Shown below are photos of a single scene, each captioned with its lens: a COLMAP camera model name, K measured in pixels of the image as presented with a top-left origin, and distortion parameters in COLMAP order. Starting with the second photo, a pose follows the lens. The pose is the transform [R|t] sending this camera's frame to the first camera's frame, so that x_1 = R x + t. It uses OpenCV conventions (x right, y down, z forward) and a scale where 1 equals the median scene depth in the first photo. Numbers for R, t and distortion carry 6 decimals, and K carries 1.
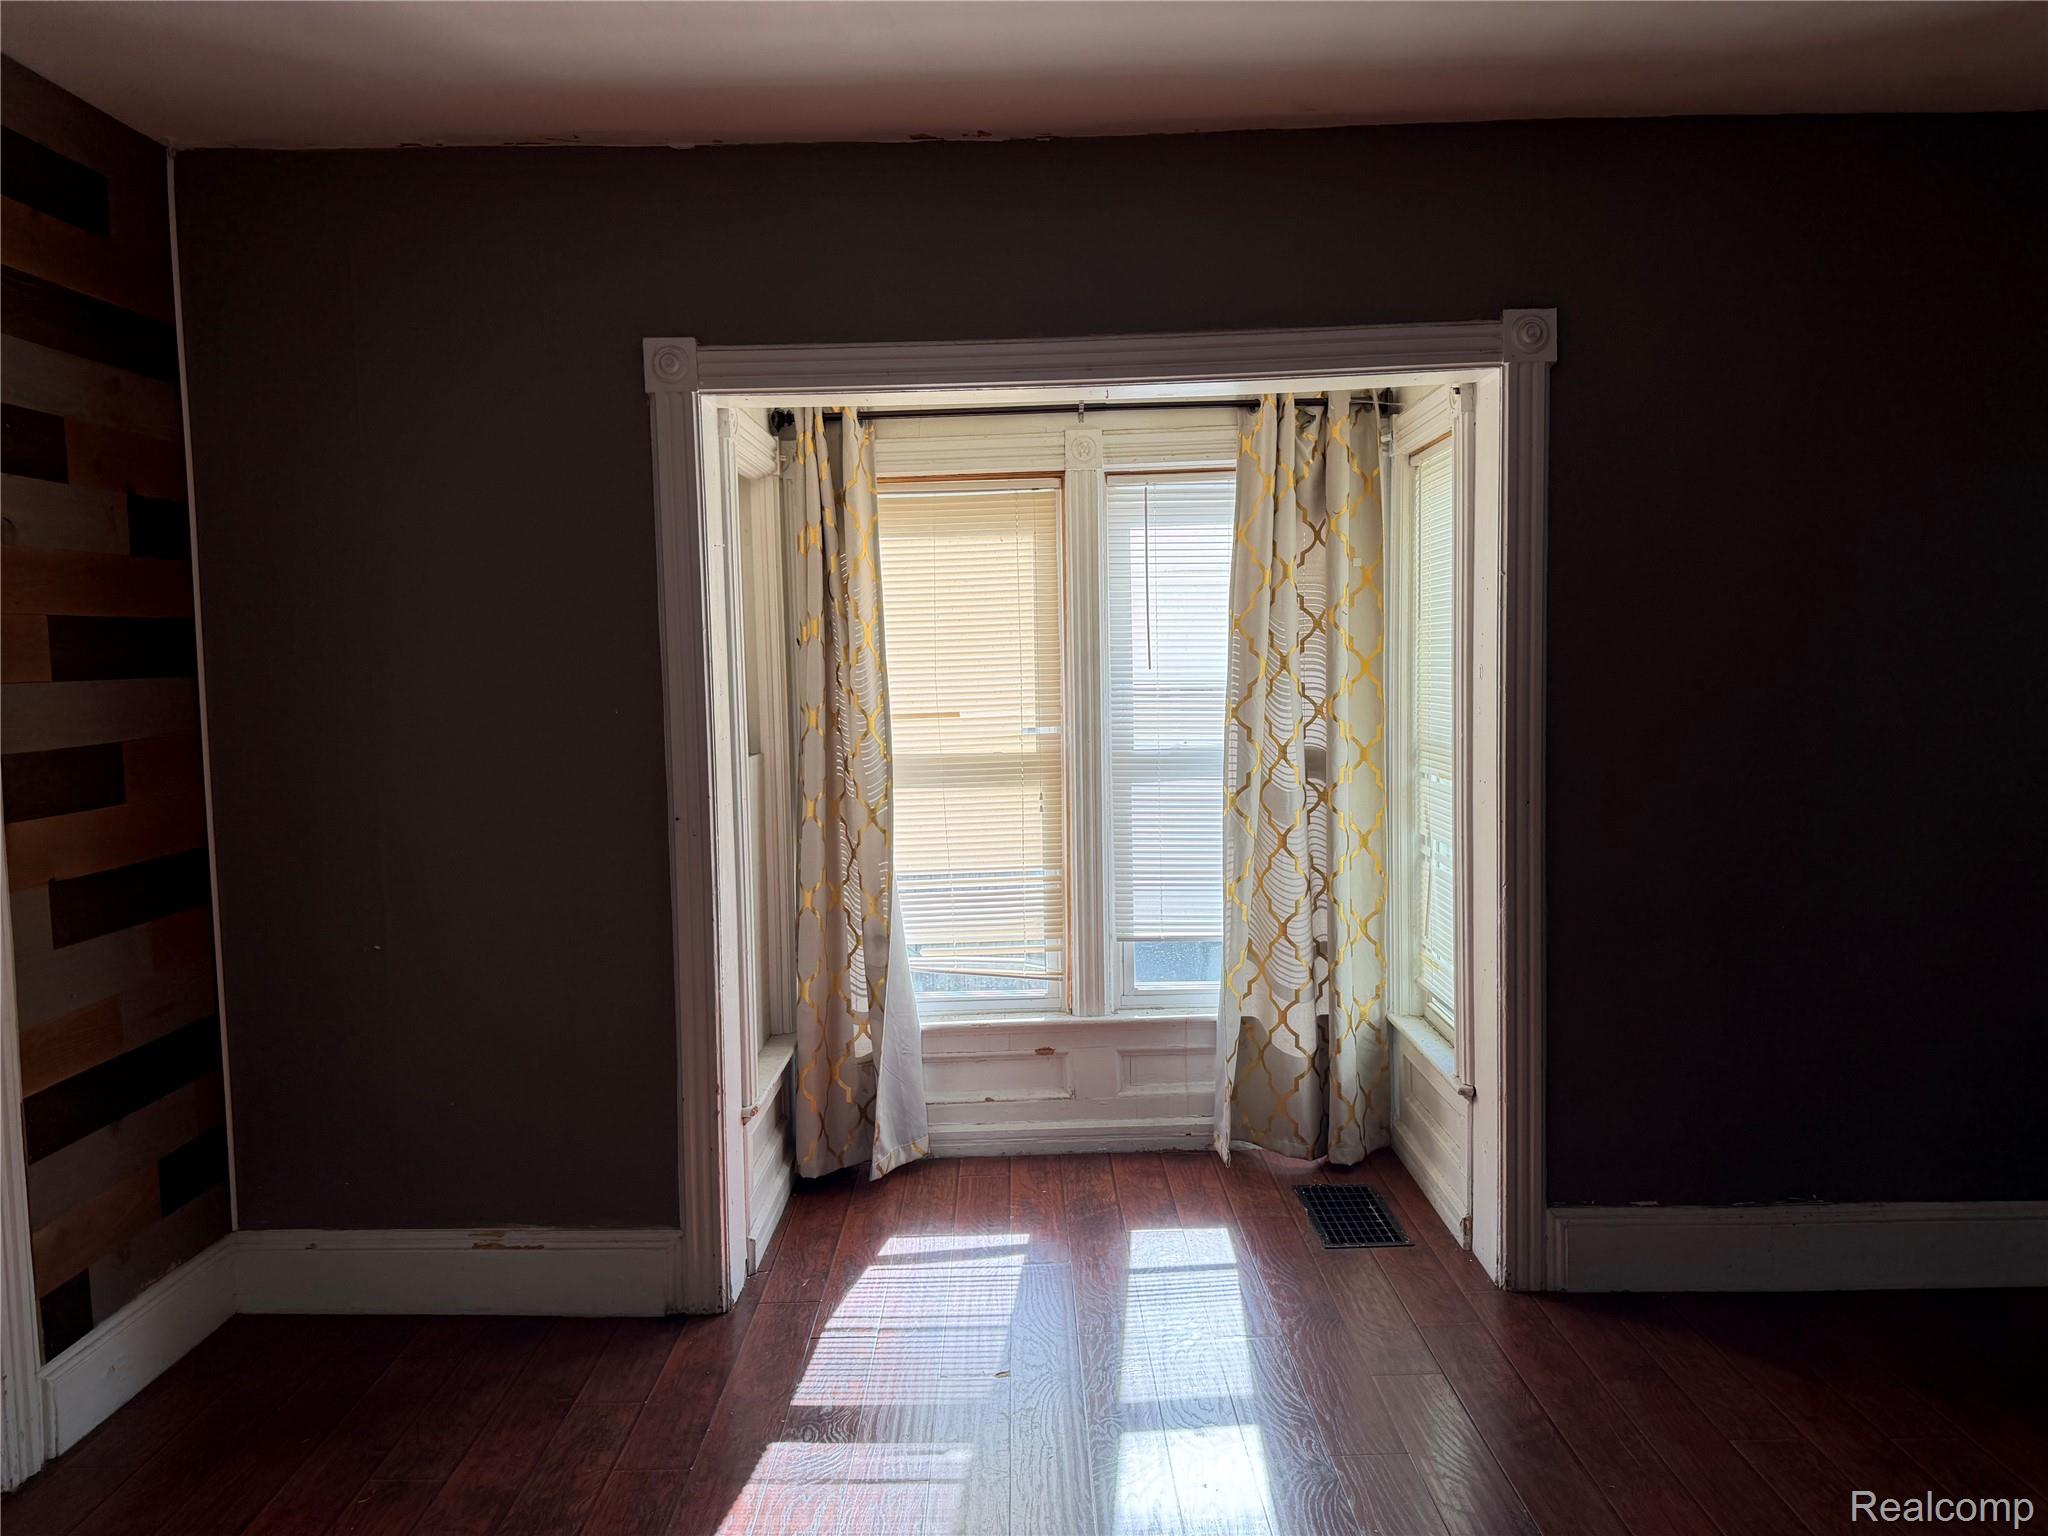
lens RADIAL K [[1445.8, 0, 1022.7], [0, 1445.8, 769.9], [0, 0, 1]] dist [0.008375, -0.004157]
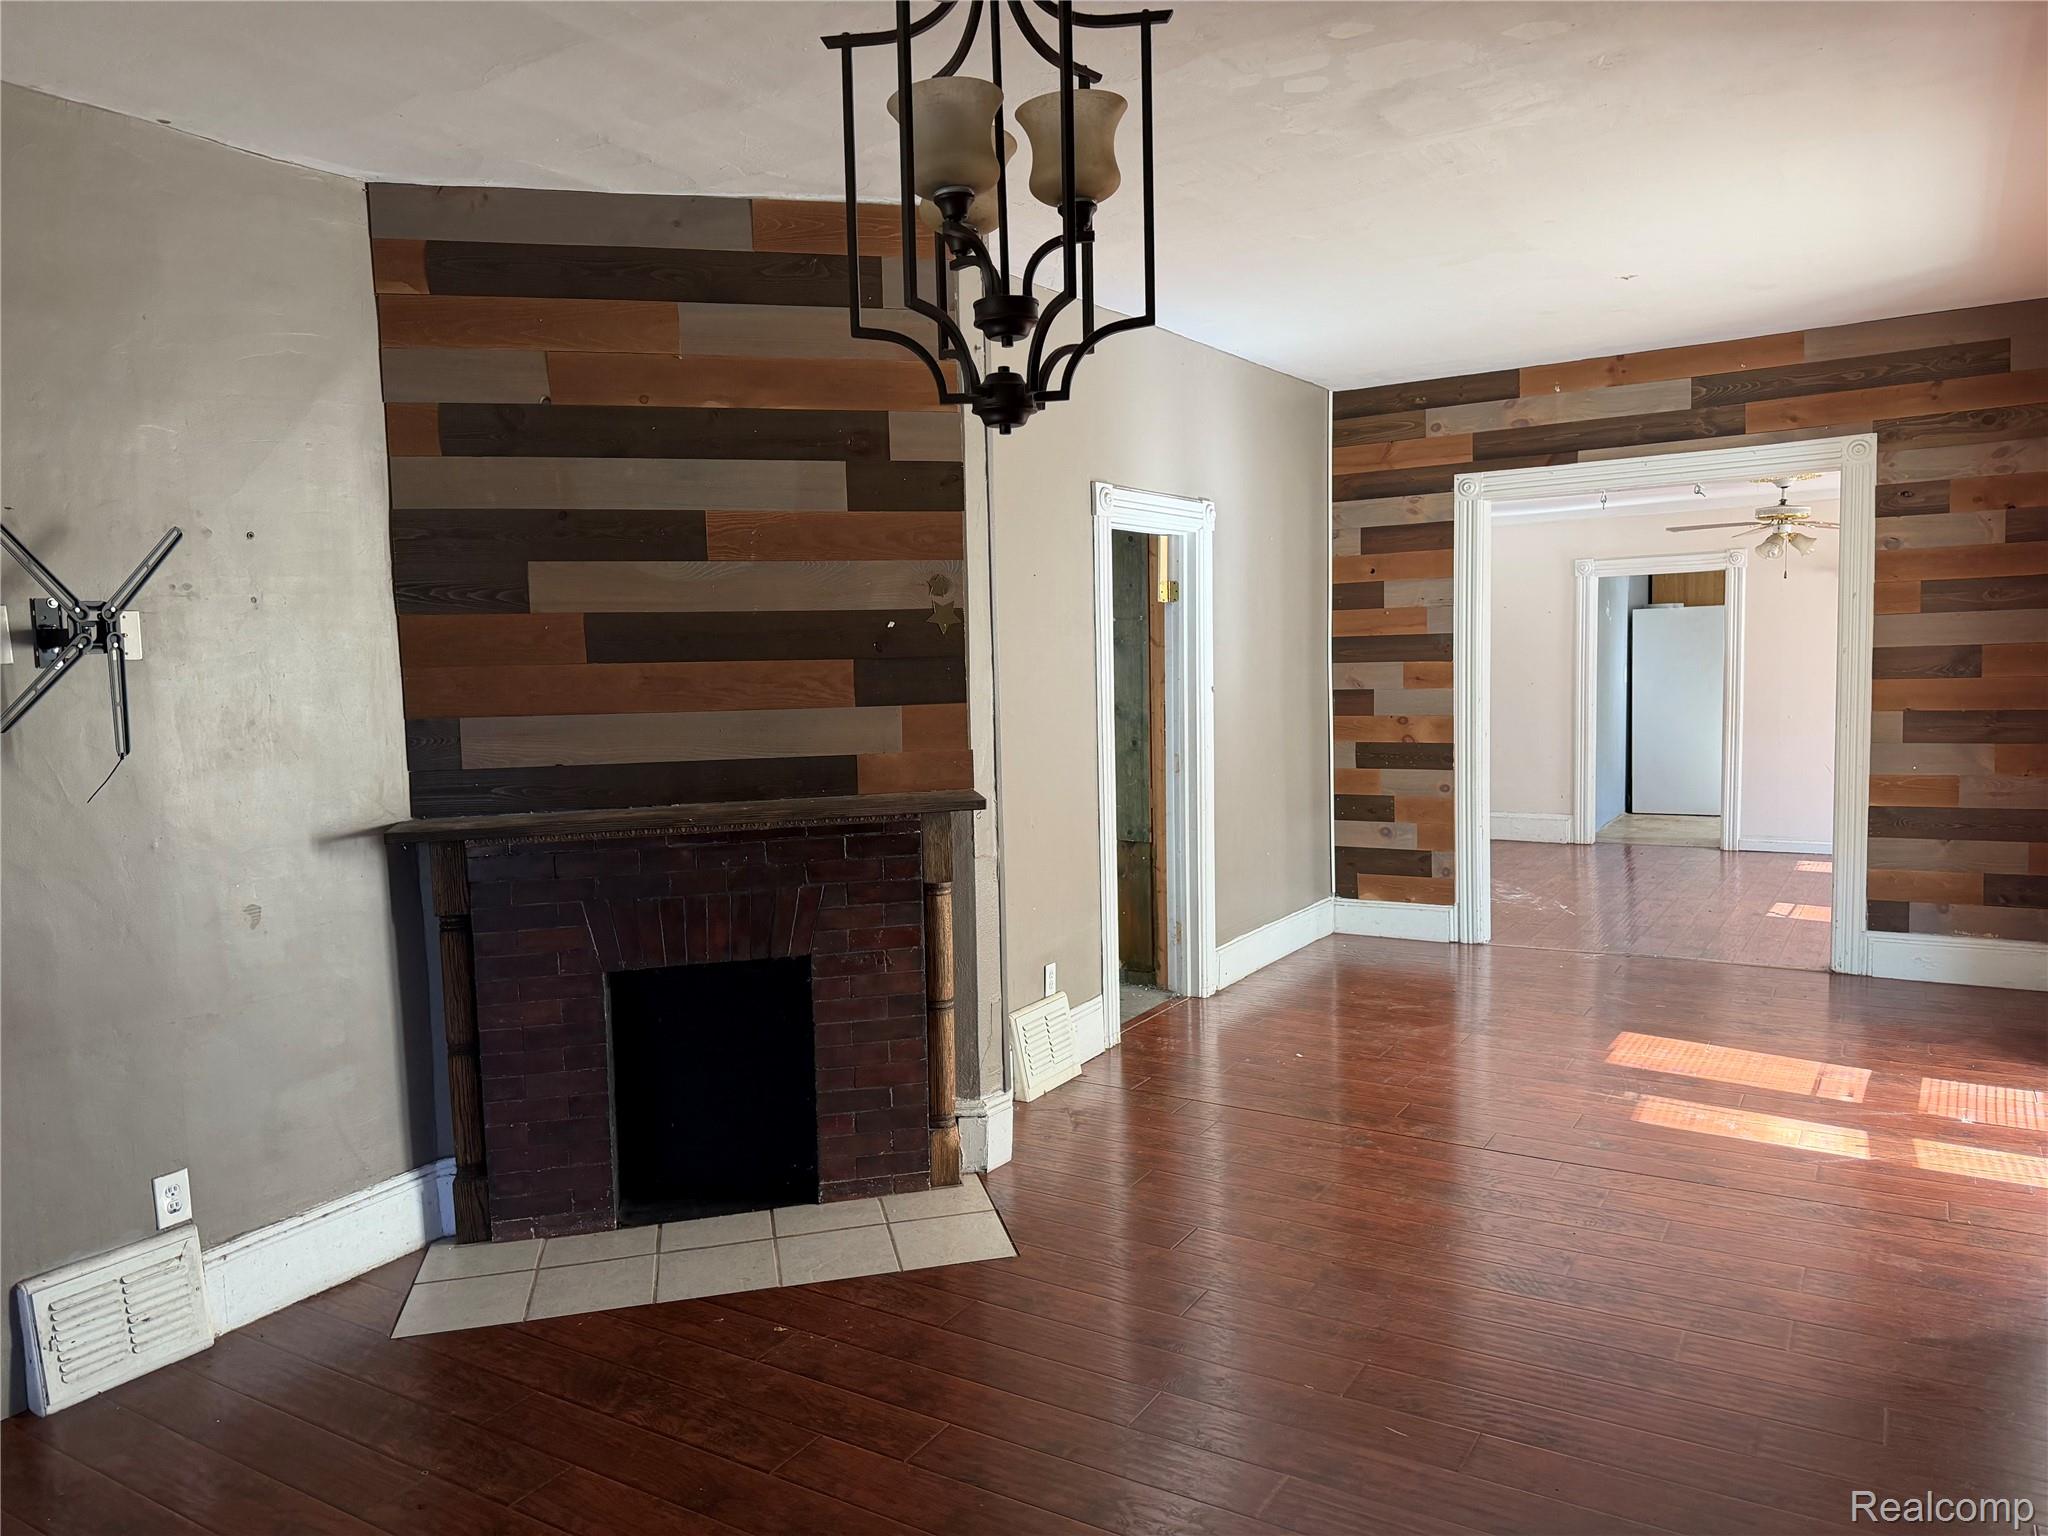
lens RADIAL K [[1445.8, 0, 1015.2], [0, 1445.8, 771.2], [0, 0, 1]] dist [0.008375, -0.004157]
pose [[-0.531266, 0.106880, -0.840436, 1.758625], [-0.031297, 0.988858, 0.145538, -0.098040], [0.846627, 0.103622, -0.522002, 1.005830]]
